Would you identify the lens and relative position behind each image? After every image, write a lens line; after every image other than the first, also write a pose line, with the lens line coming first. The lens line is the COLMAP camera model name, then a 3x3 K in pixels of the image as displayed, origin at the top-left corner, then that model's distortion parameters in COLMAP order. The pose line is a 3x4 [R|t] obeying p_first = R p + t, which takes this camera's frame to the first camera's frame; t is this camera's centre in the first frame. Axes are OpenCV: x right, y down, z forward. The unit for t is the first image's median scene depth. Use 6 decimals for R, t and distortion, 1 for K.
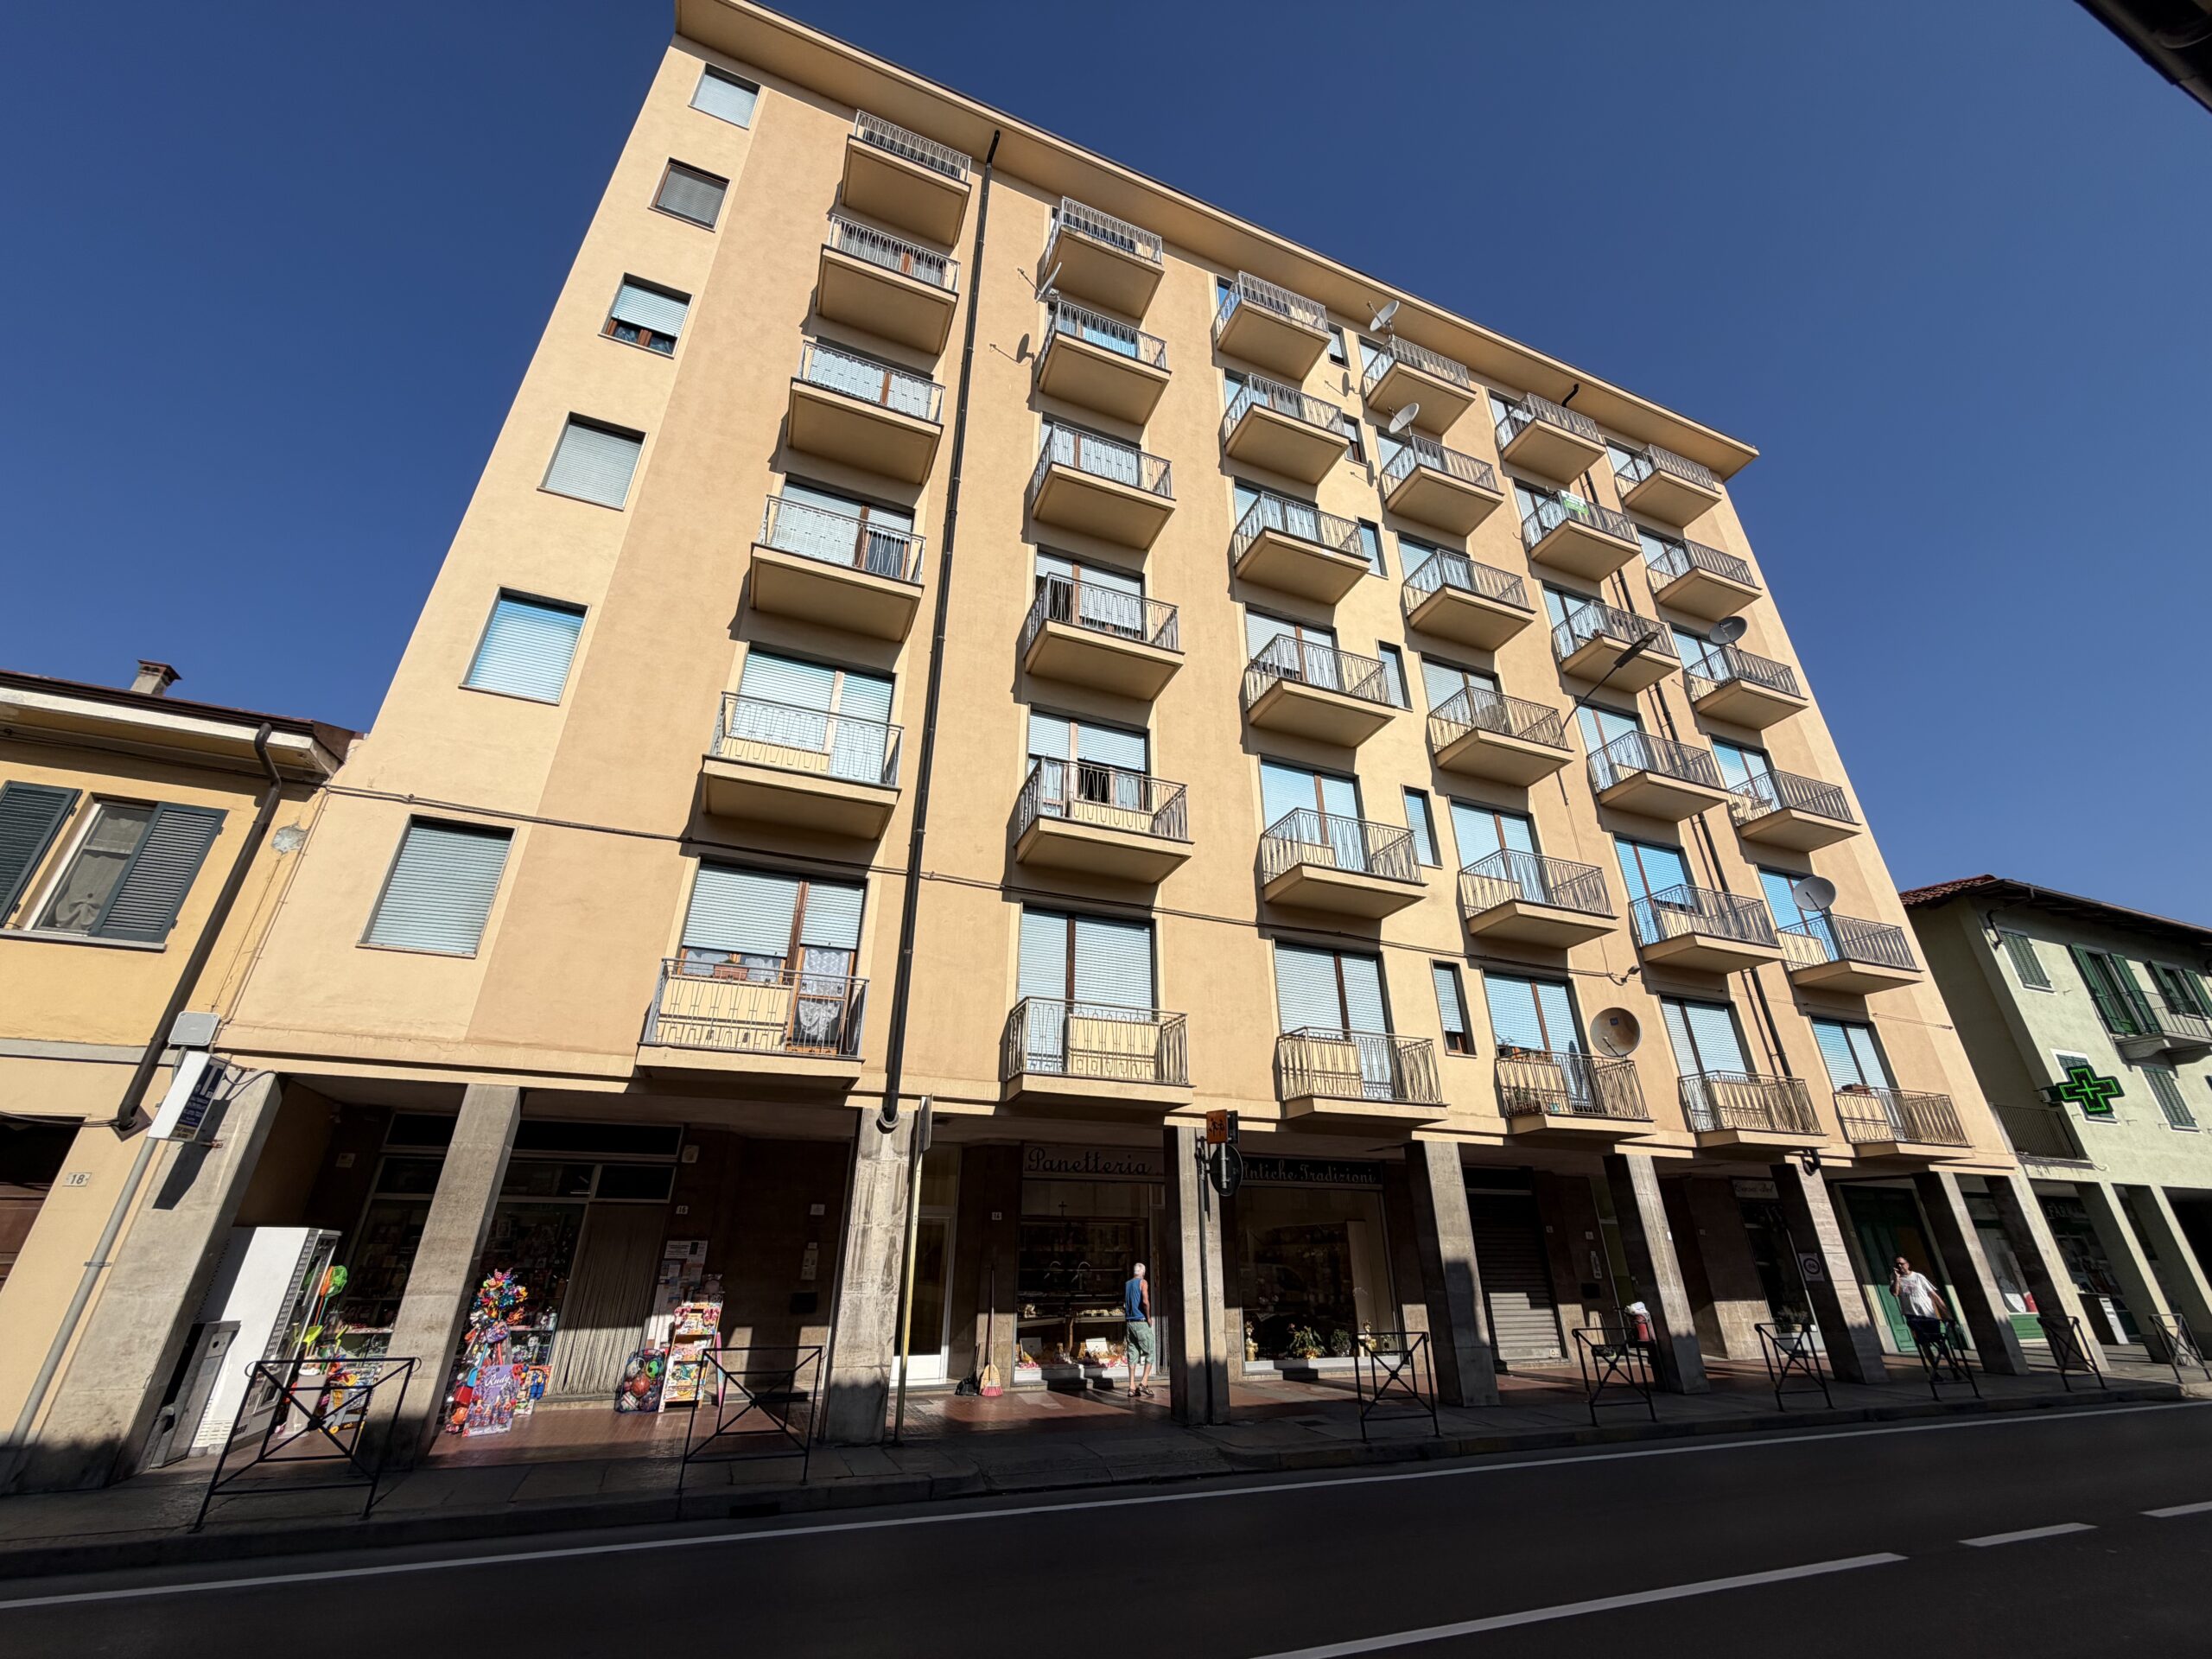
lens RADIAL K [[882.8, 0, 1210.9], [0, 882.8, 795.5], [0, 0, 1]] dist [0.001363, -0.000222]
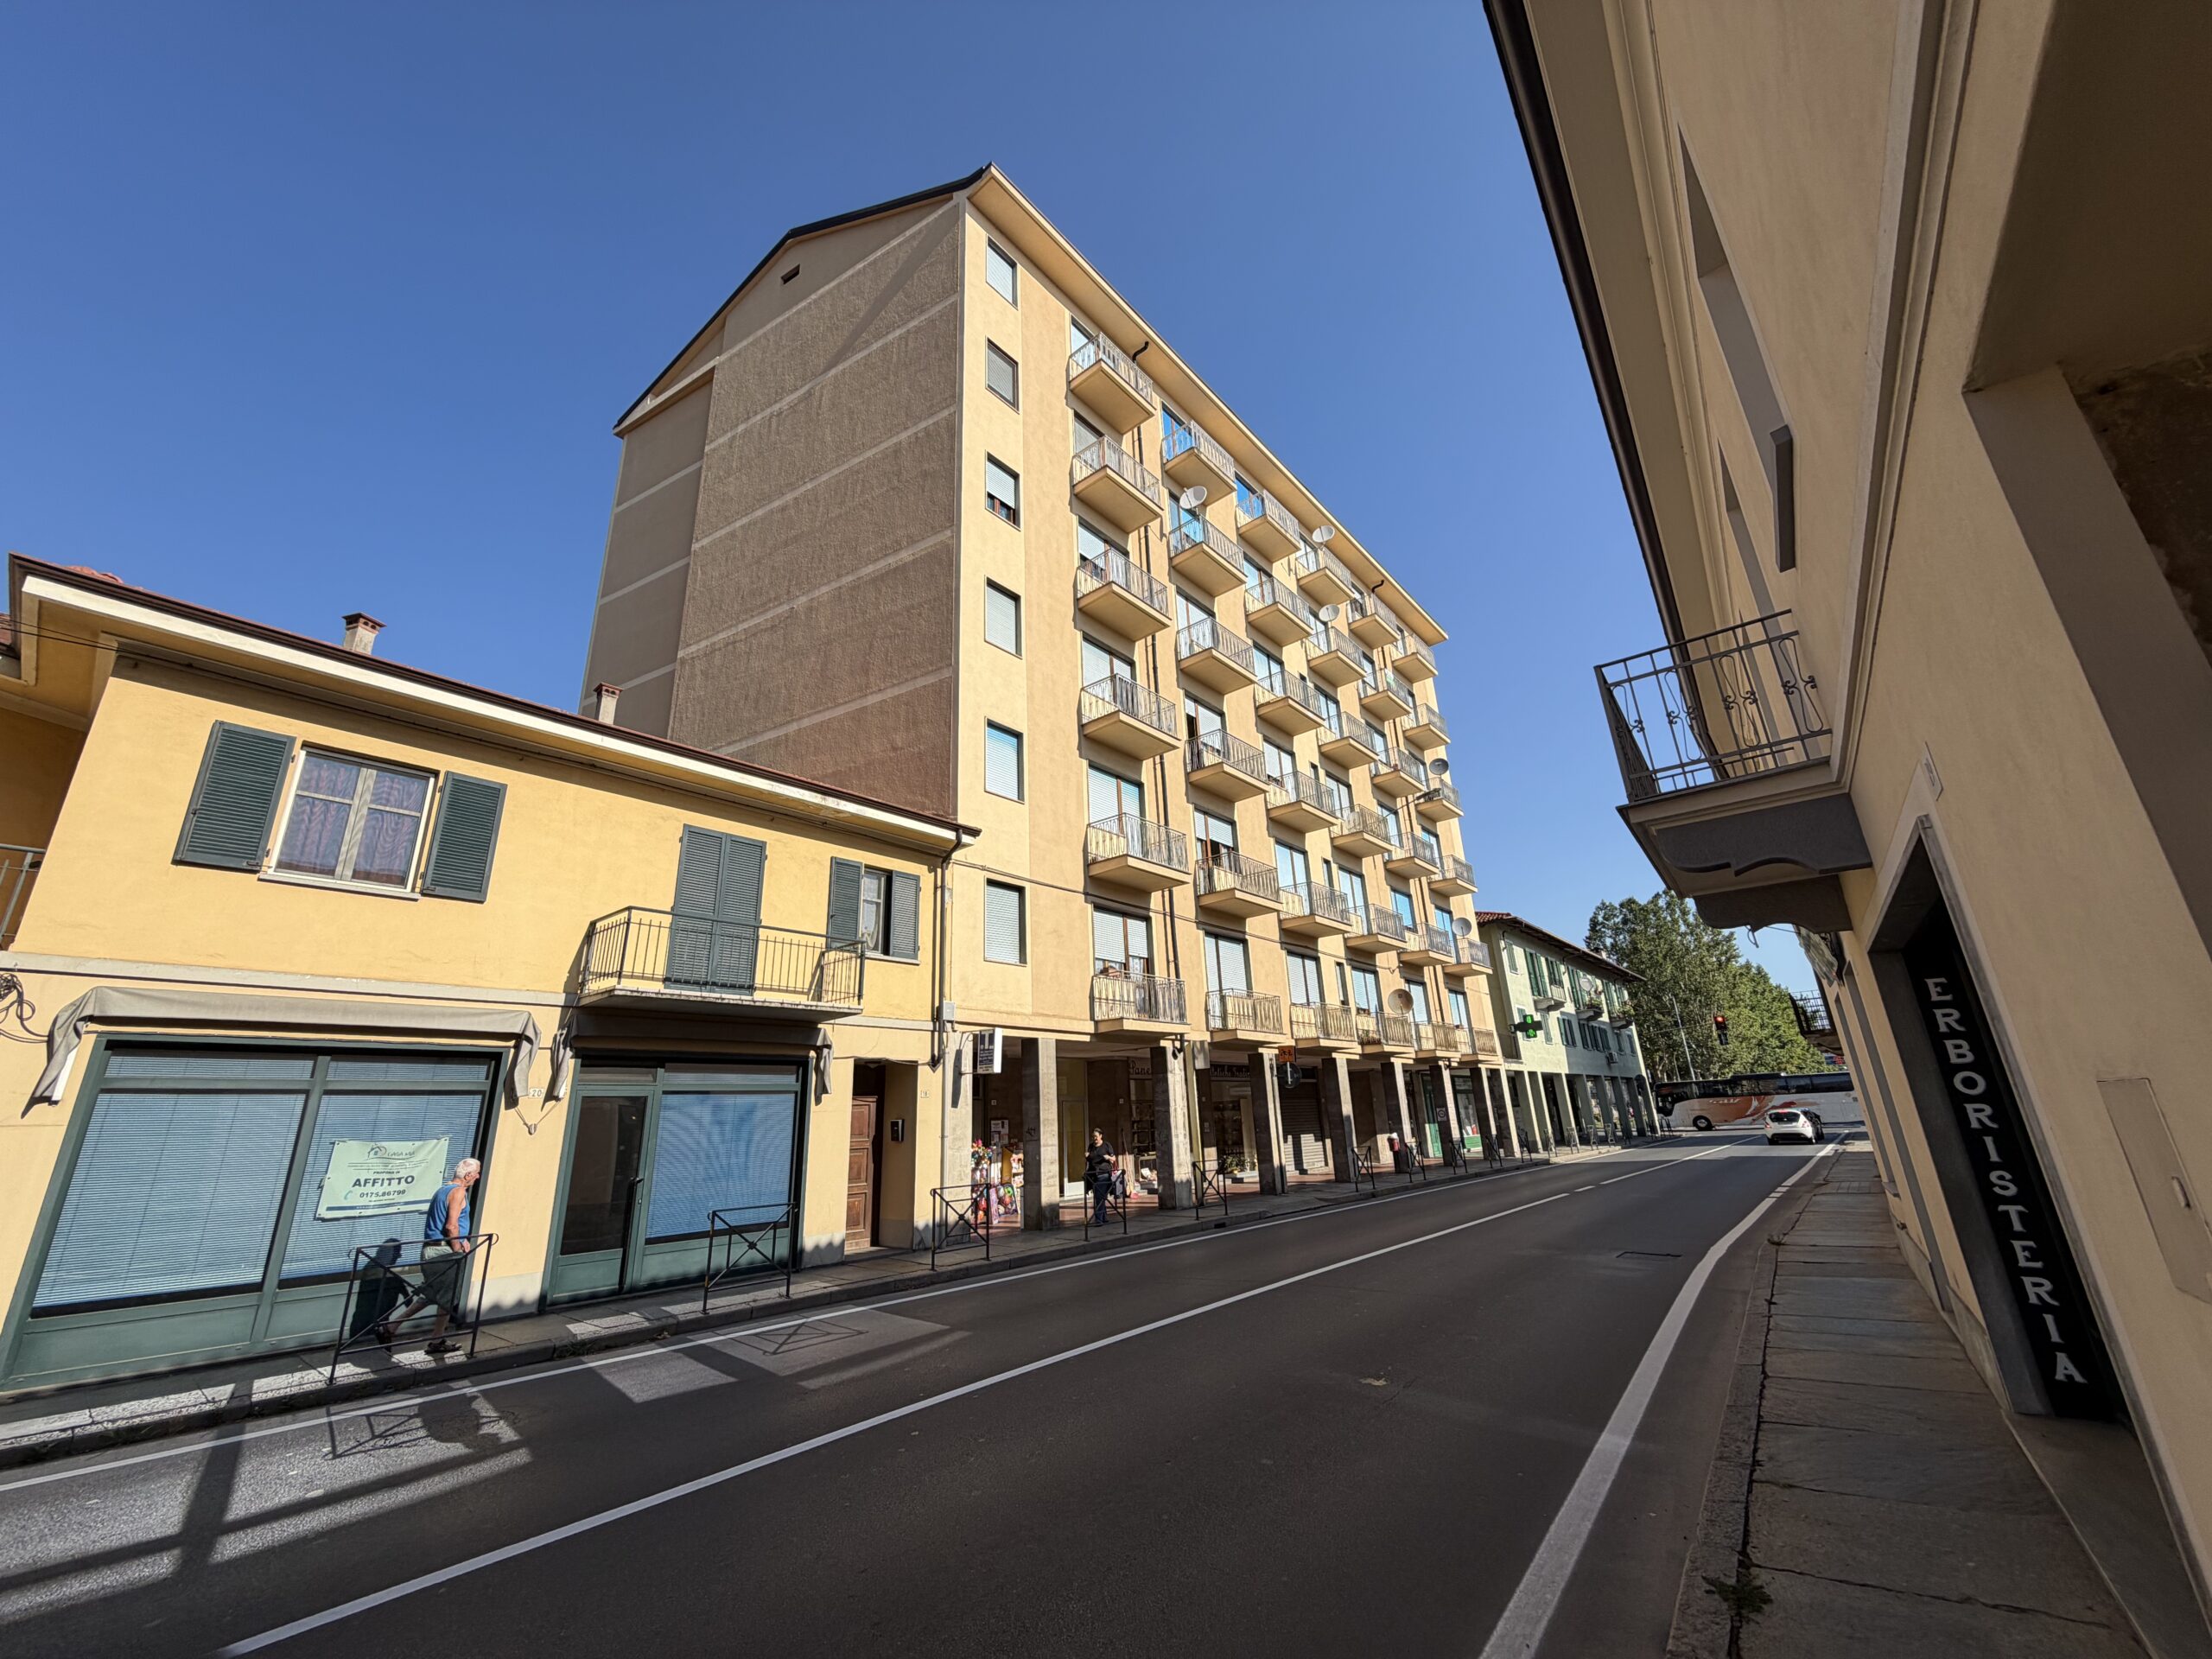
lens RADIAL K [[882.8, 0, 1101.5], [0, 882.8, 826.8], [0, 0, 1]] dist [0.001363, -0.000222]
pose [[0.891422, 0.107325, 0.440281, -0.765057], [-0.171768, 0.979077, 0.109108, -0.151491], [-0.419359, -0.172887, 0.891206, -0.277599]]
